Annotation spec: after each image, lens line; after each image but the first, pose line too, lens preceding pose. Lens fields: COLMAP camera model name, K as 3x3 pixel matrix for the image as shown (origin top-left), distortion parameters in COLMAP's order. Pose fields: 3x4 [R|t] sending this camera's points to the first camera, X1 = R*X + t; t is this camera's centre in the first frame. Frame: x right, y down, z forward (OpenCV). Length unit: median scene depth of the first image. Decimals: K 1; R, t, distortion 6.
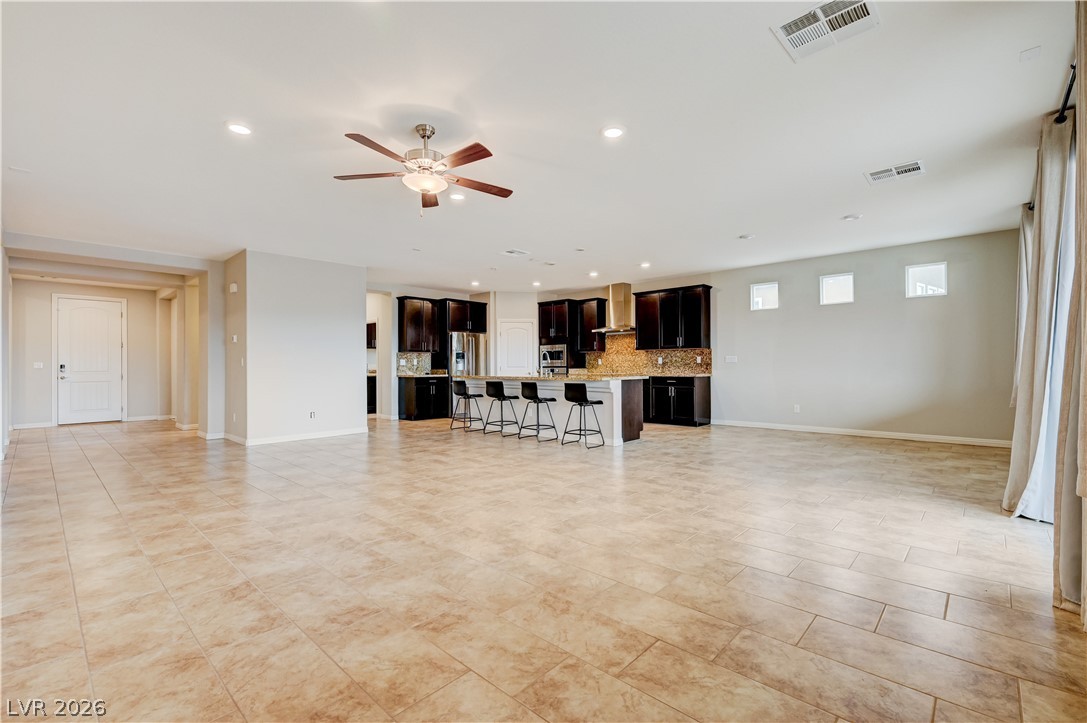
lens RADIAL K [[480.7, 0, 545.8], [0, 480.7, 363.3], [0, 0, 1]] dist [-0.000186, -0.000675]
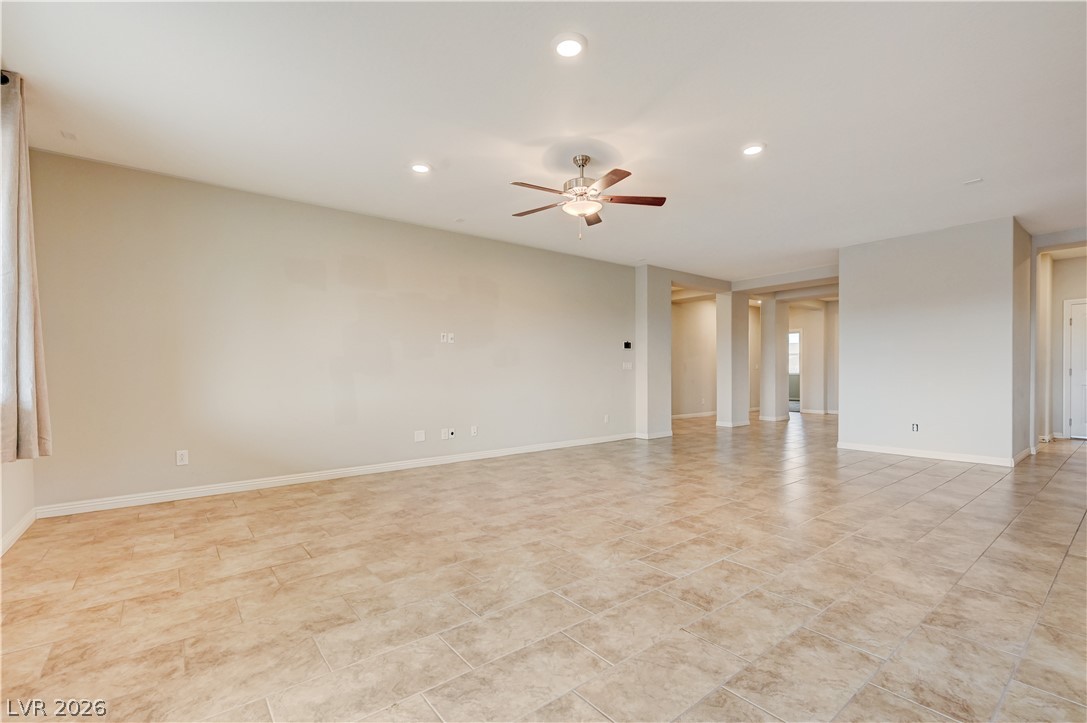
lens RADIAL K [[480.7, 0, 542.8], [0, 480.7, 377.4], [0, 0, 1]] dist [-0.000186, -0.000675]
pose [[-0.159244, 0.018675, -0.987063, 0.387214], [0.012357, 0.999780, 0.016922, 0.000730], [0.987162, -0.009502, -0.159439, 0.478482]]
